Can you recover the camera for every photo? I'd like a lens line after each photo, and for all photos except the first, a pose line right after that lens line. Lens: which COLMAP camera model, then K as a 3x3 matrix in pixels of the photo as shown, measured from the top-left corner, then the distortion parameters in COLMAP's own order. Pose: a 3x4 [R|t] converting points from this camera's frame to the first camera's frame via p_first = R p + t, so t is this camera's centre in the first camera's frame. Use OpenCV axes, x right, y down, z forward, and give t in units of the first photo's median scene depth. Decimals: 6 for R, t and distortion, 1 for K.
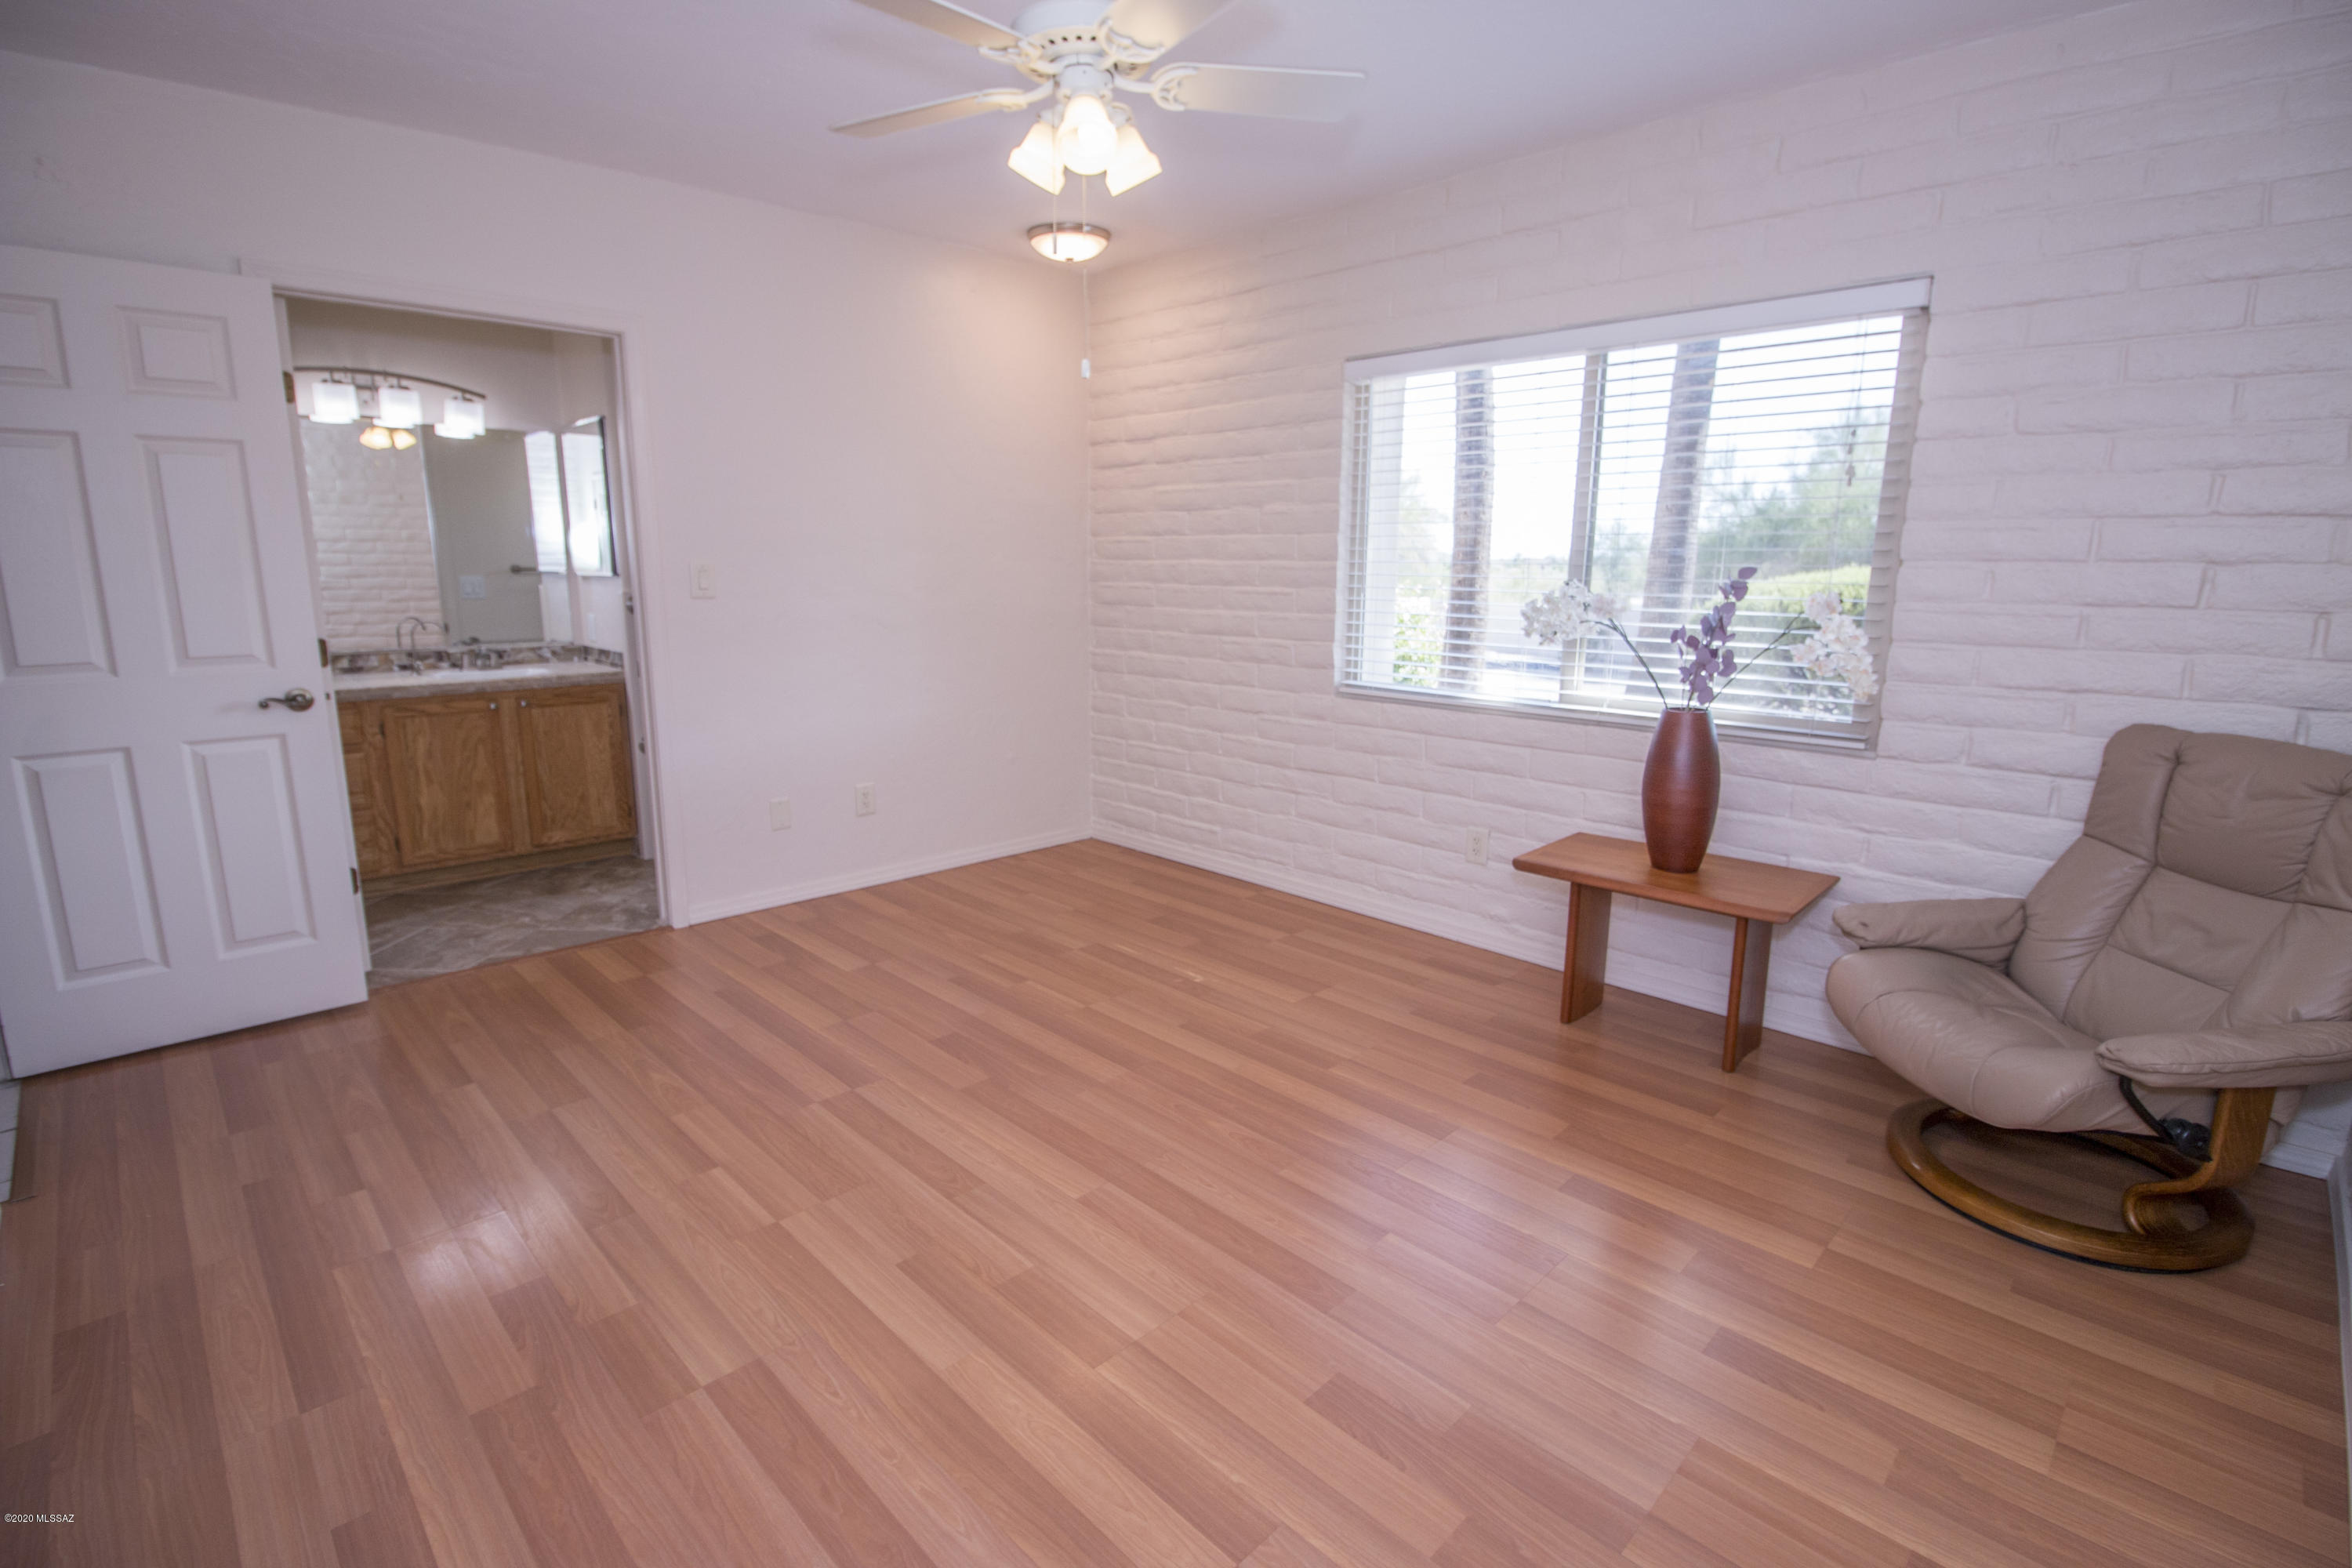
lens RADIAL K [[1081.0, 0, 1189.5], [0, 1081.0, 773.2], [0, 0, 1]] dist [0.000684, -0.012683]
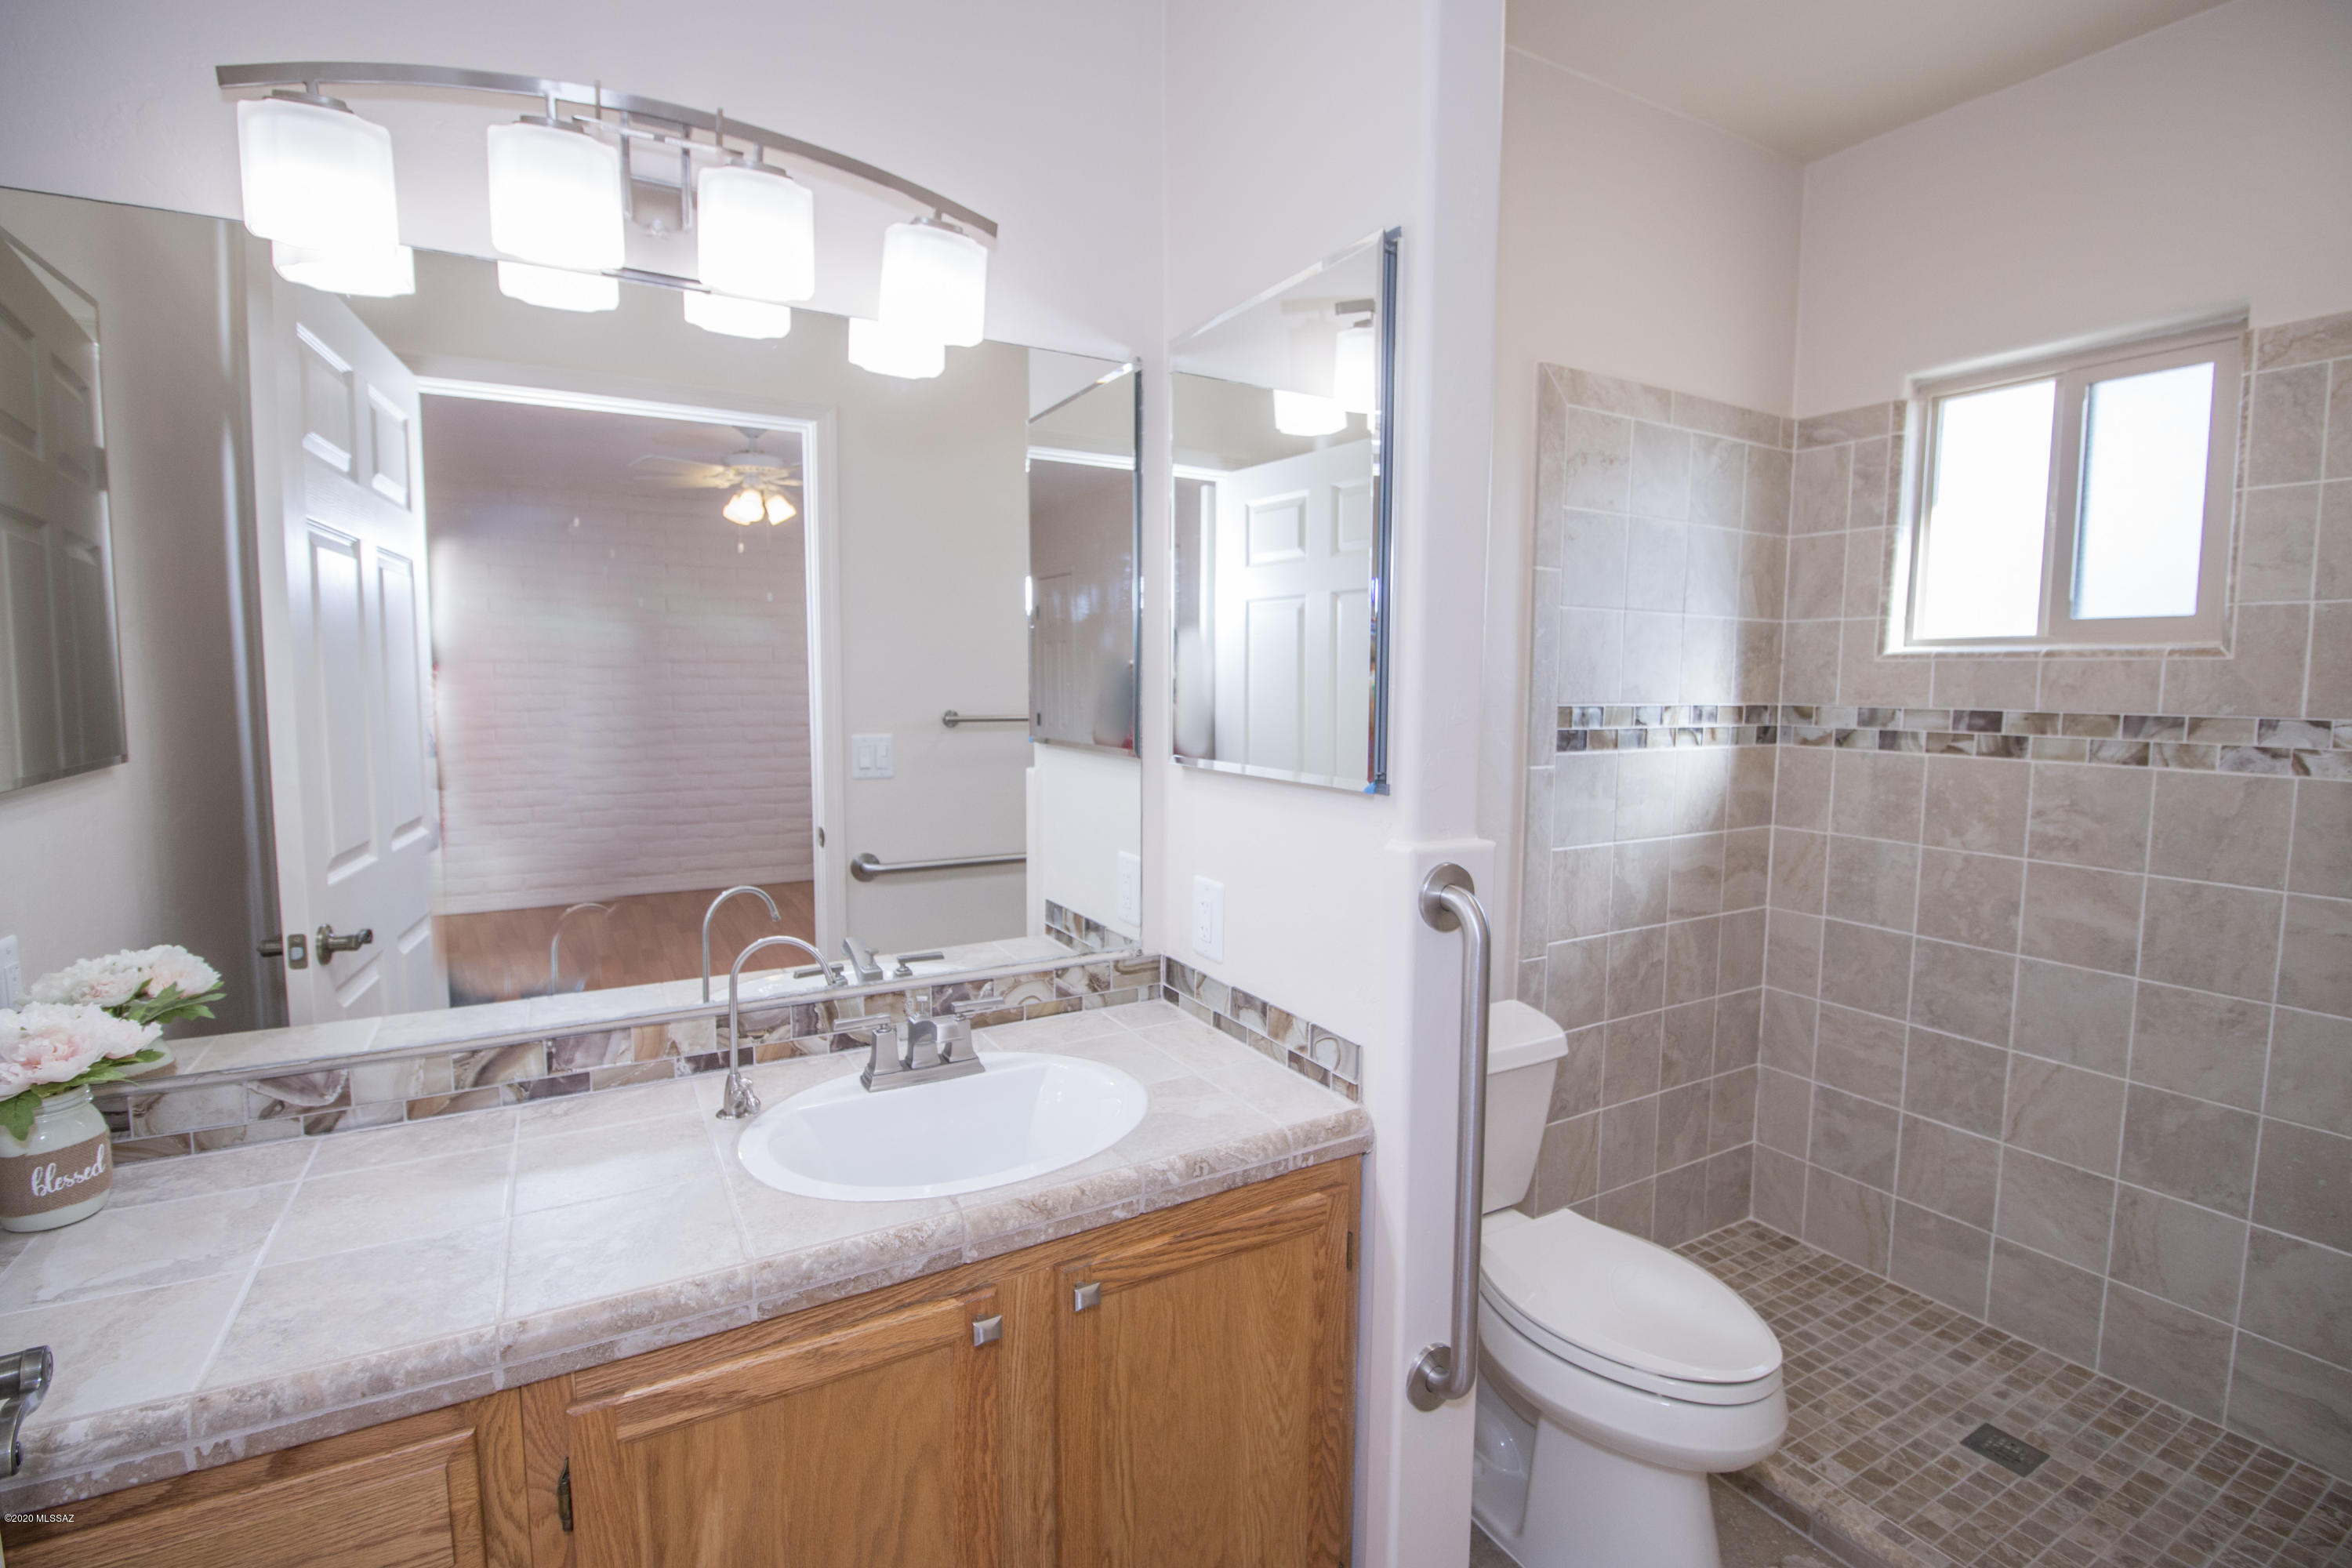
lens RADIAL K [[1081.0, 0, 1189.5], [0, 1081.0, 773.2], [0, 0, 1]] dist [0.000684, -0.012683]
pose [[0.965473, 0.016982, -0.259949, -0.502843], [-0.044462, 0.993973, -0.100200, -0.155953], [0.256681, 0.108299, 0.960409, 0.711005]]
